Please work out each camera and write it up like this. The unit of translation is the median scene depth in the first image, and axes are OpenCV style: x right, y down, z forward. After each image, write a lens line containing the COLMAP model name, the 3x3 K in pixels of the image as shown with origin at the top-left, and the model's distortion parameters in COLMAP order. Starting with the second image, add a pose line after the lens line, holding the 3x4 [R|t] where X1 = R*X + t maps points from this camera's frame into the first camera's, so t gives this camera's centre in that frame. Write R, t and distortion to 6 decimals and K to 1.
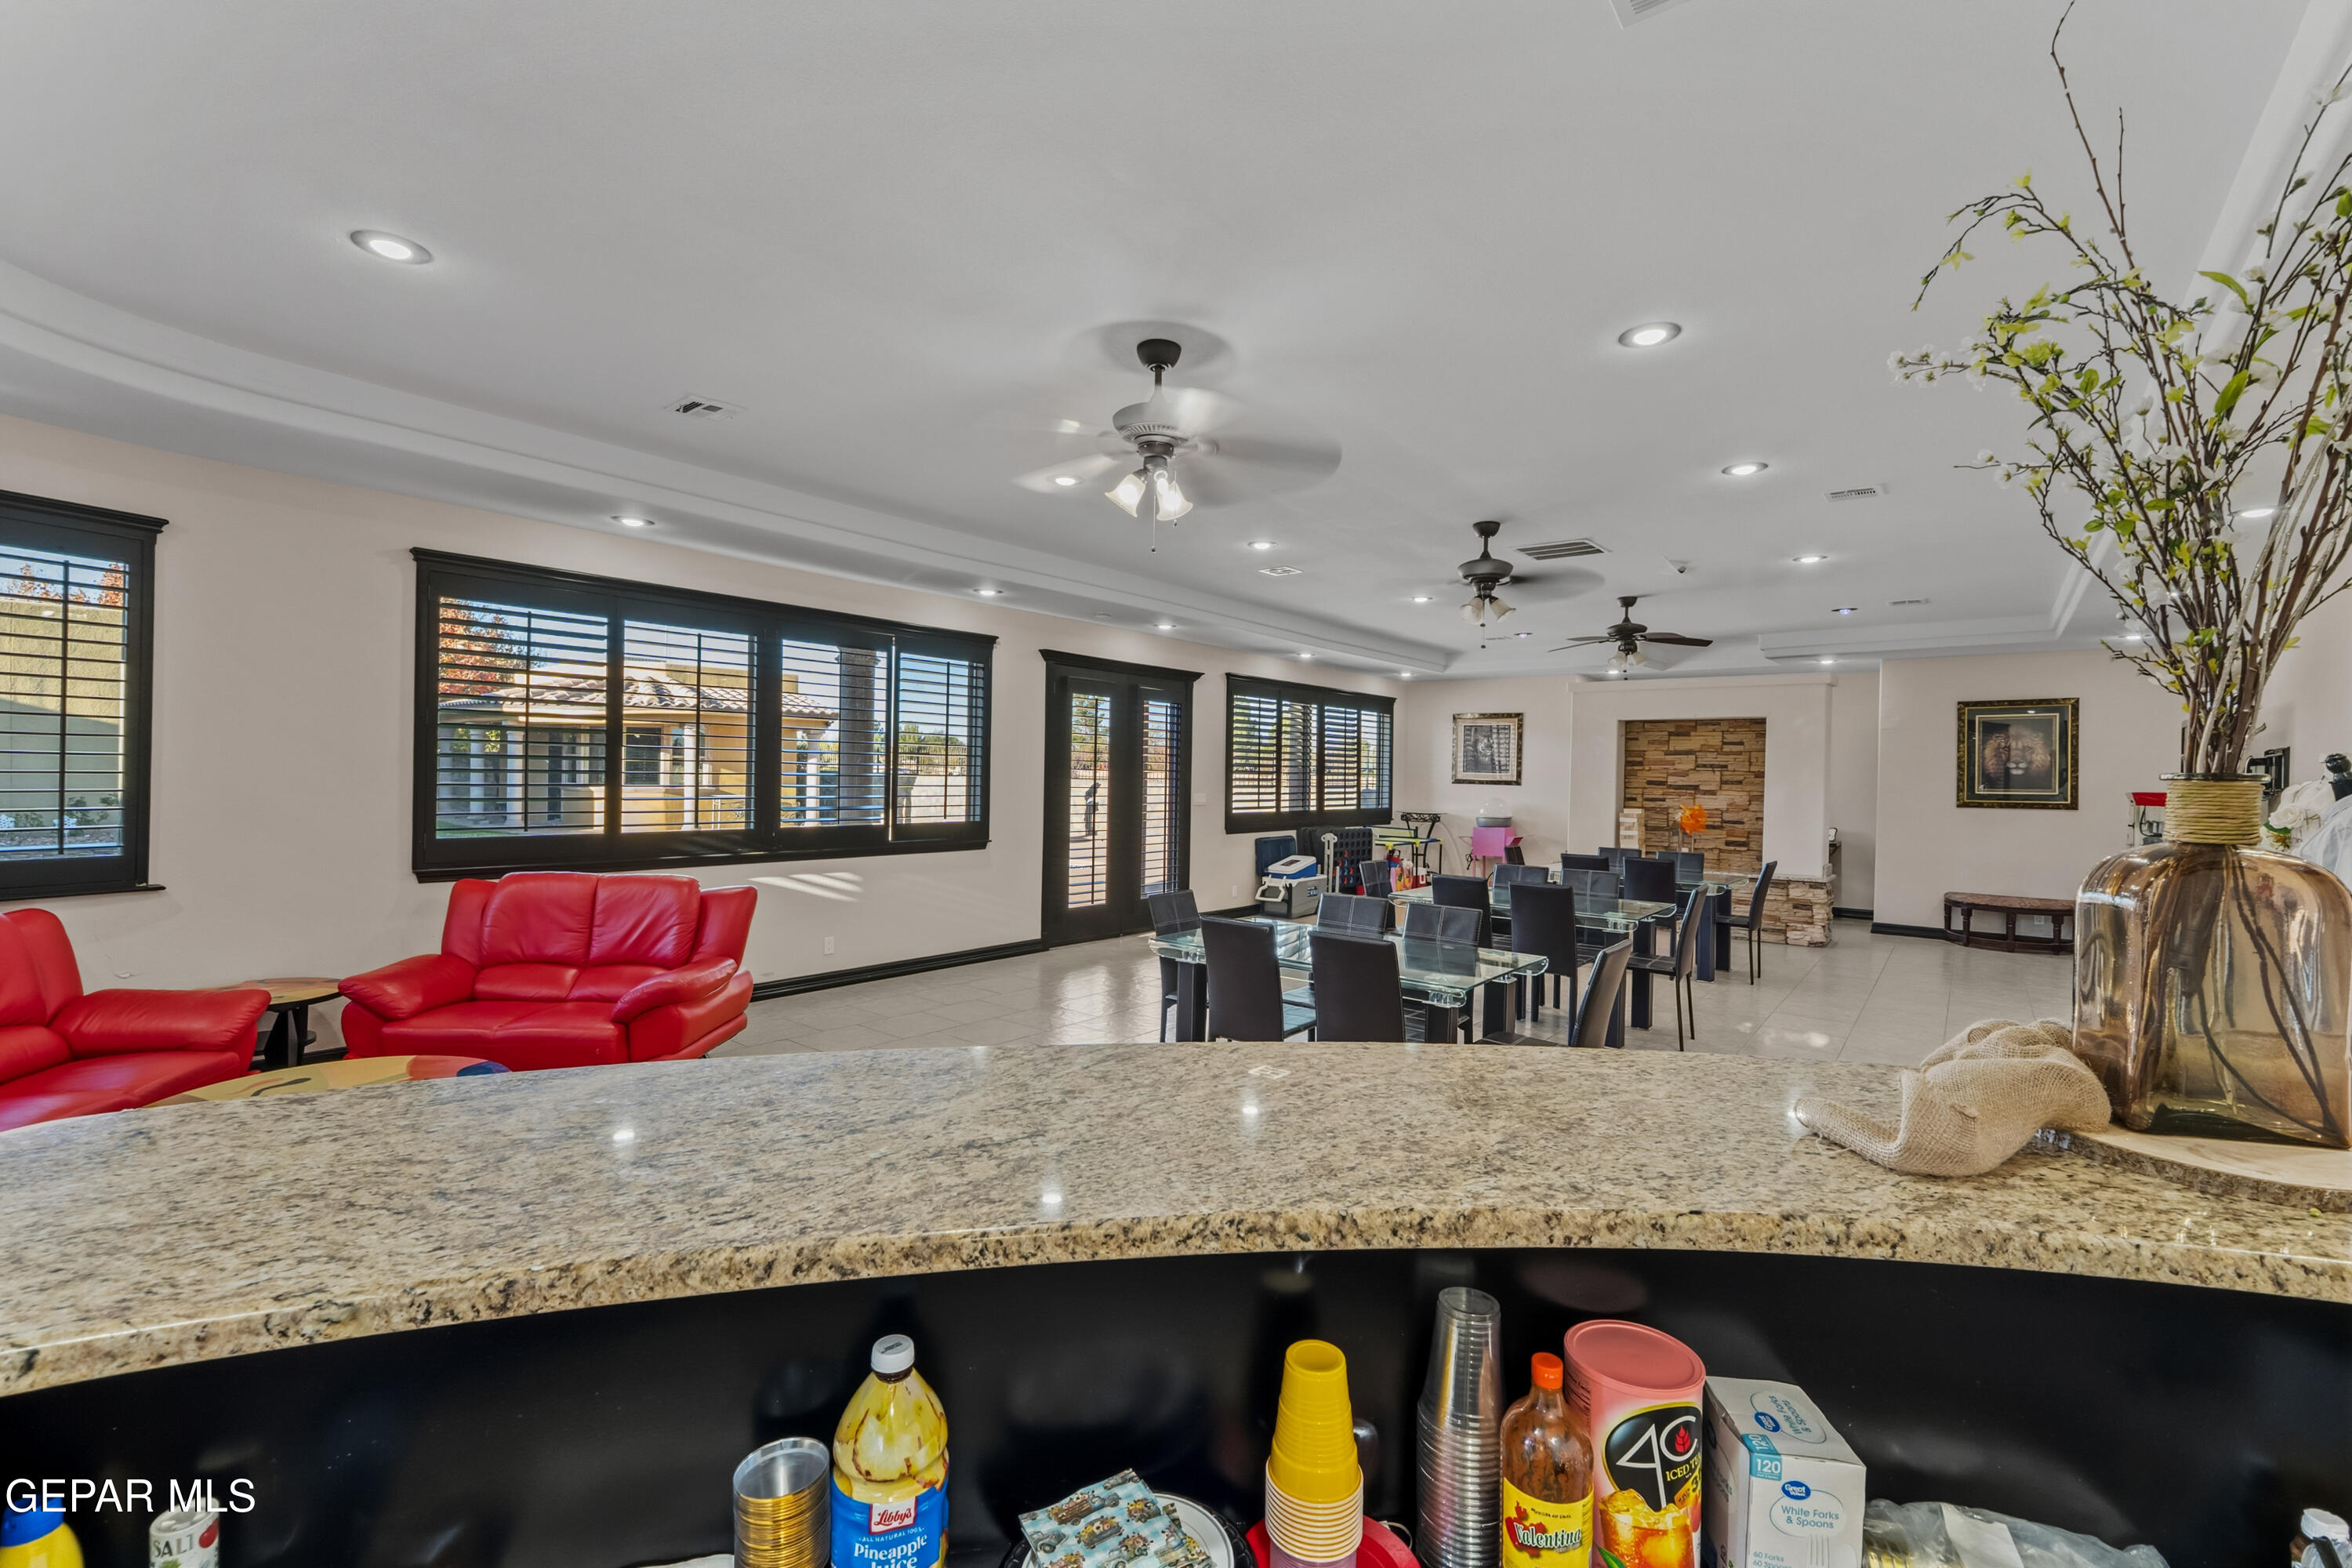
lens RADIAL K [[990.3, 0, 1185.4], [0, 990.3, 778.0], [0, 0, 1]] dist [0.000893, -0.001547]
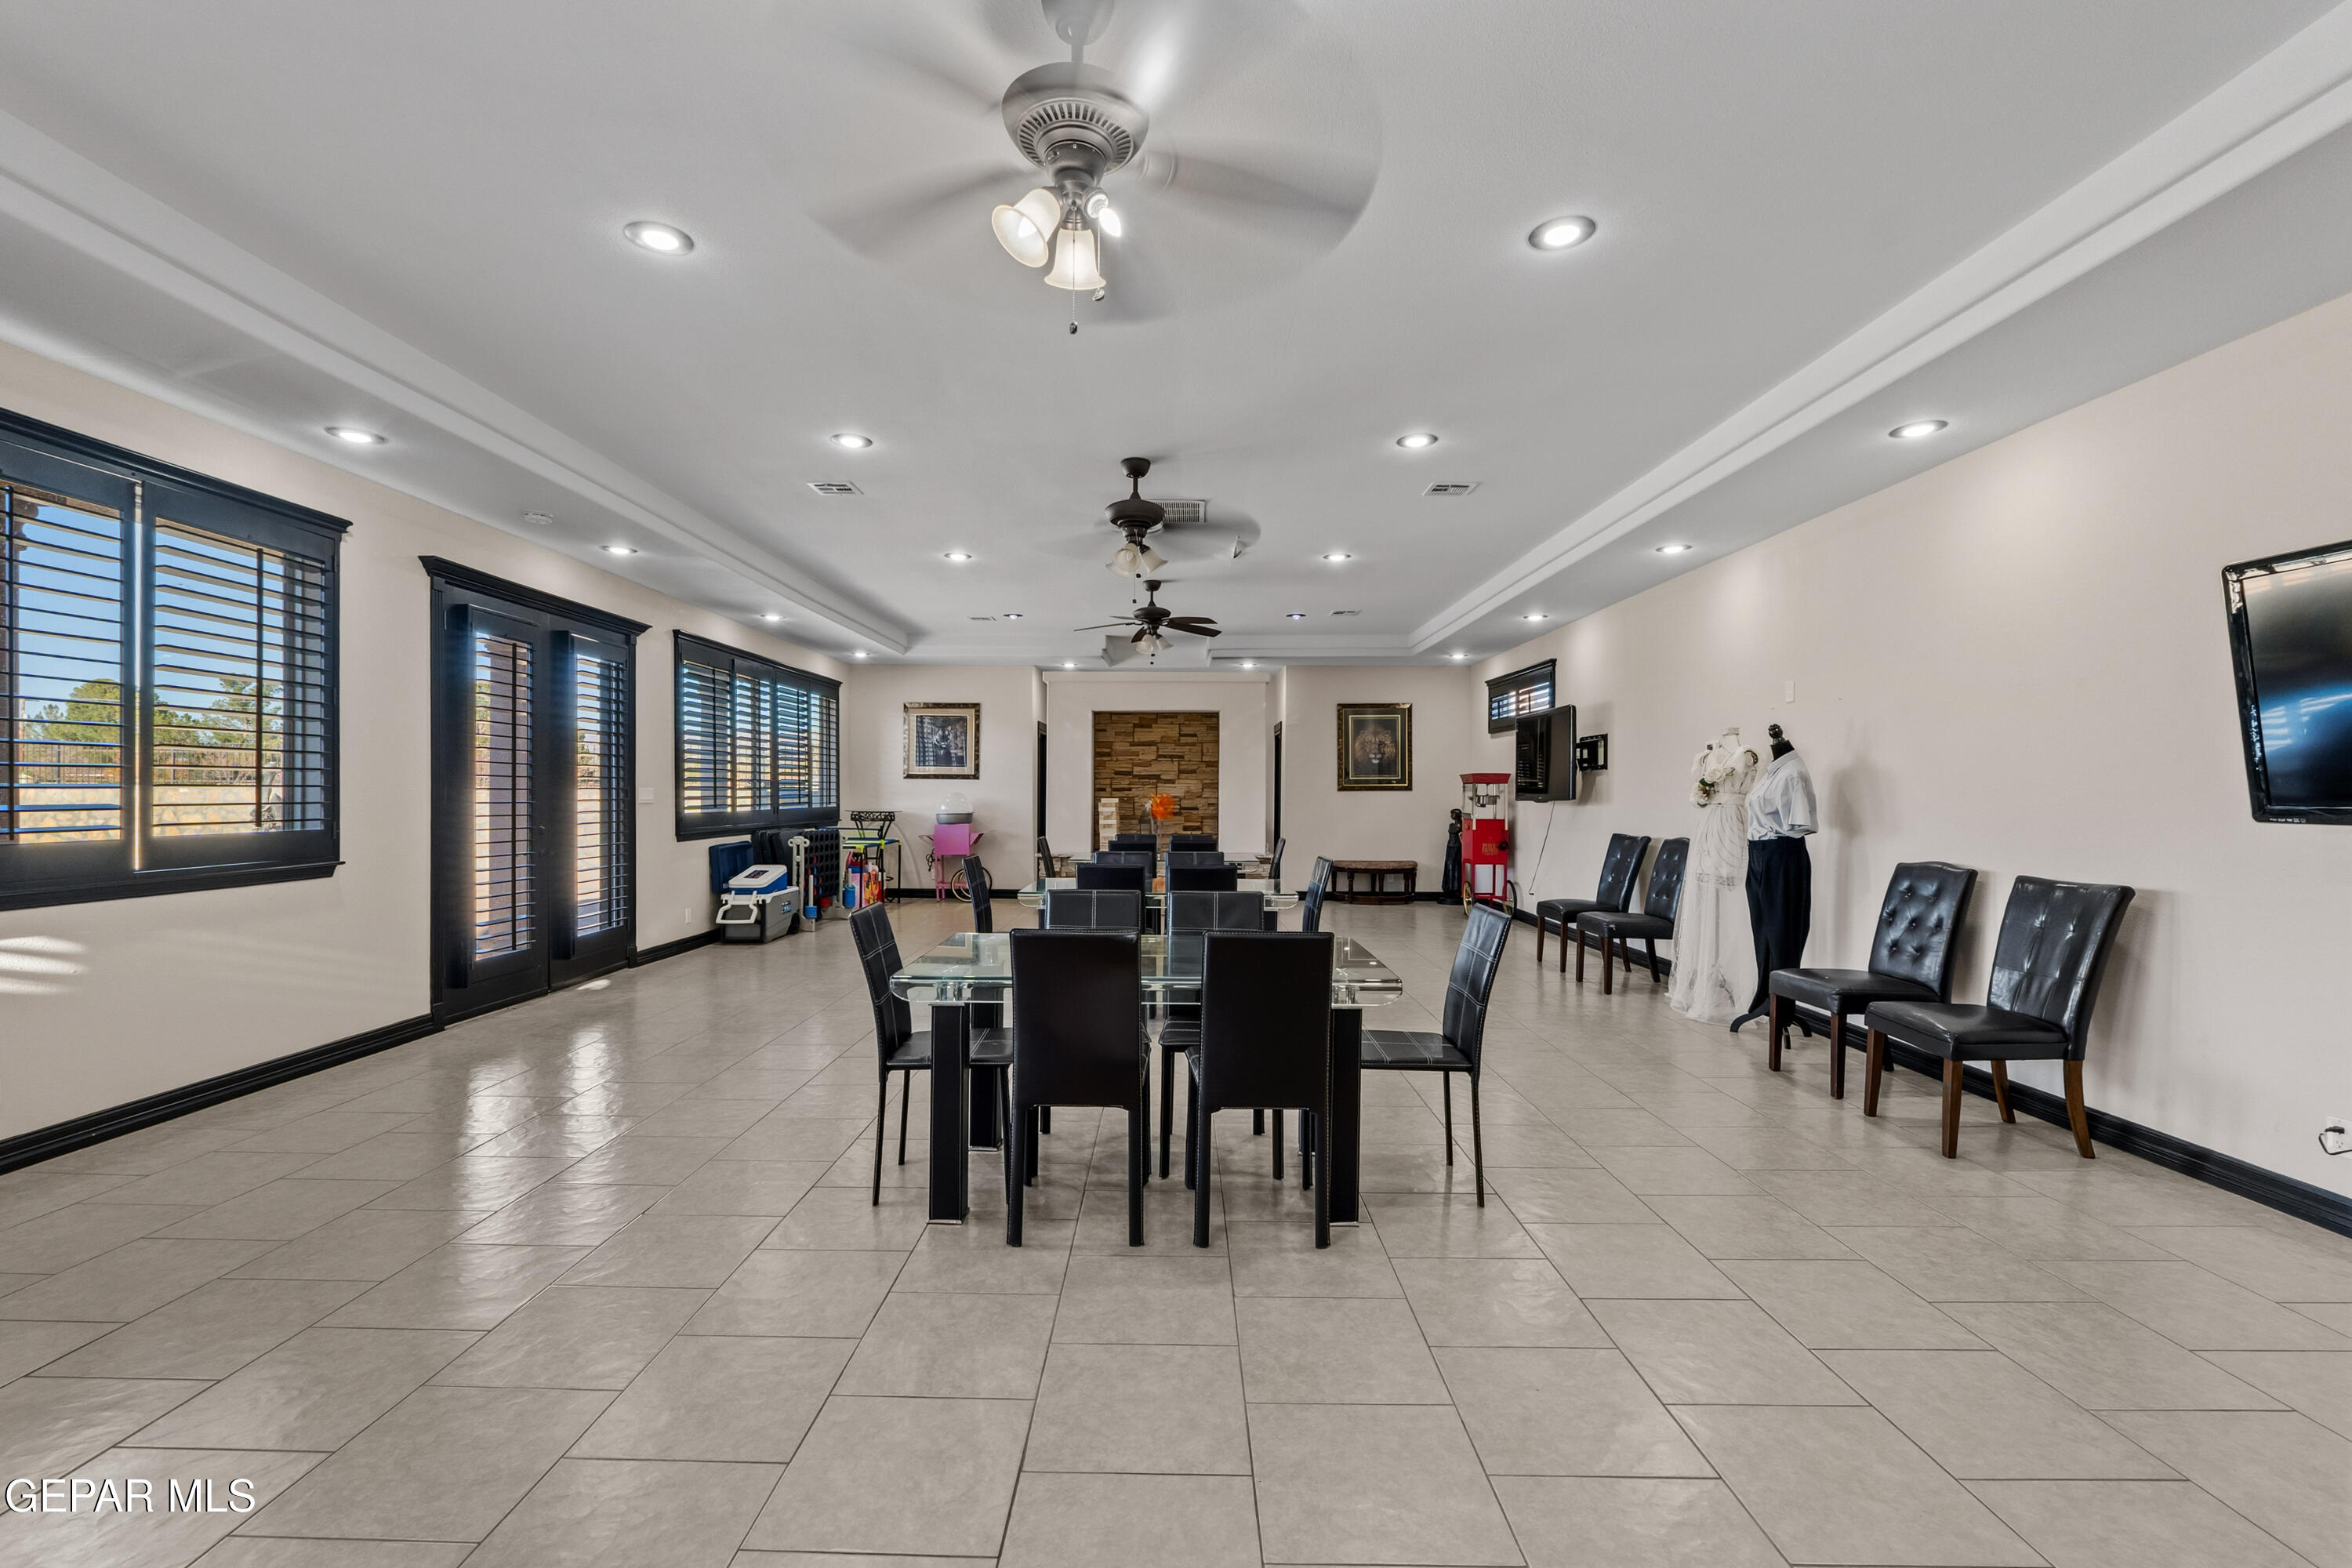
lens RADIAL K [[990.3, 0, 1169.2], [0, 990.3, 804.9], [0, 0, 1]] dist [0.000893, -0.001547]
pose [[0.791805, -0.024790, 0.610271, -0.125610], [0.014145, 0.999652, 0.022254, 0.017054], [-0.610610, -0.008988, 0.791880, 0.166364]]
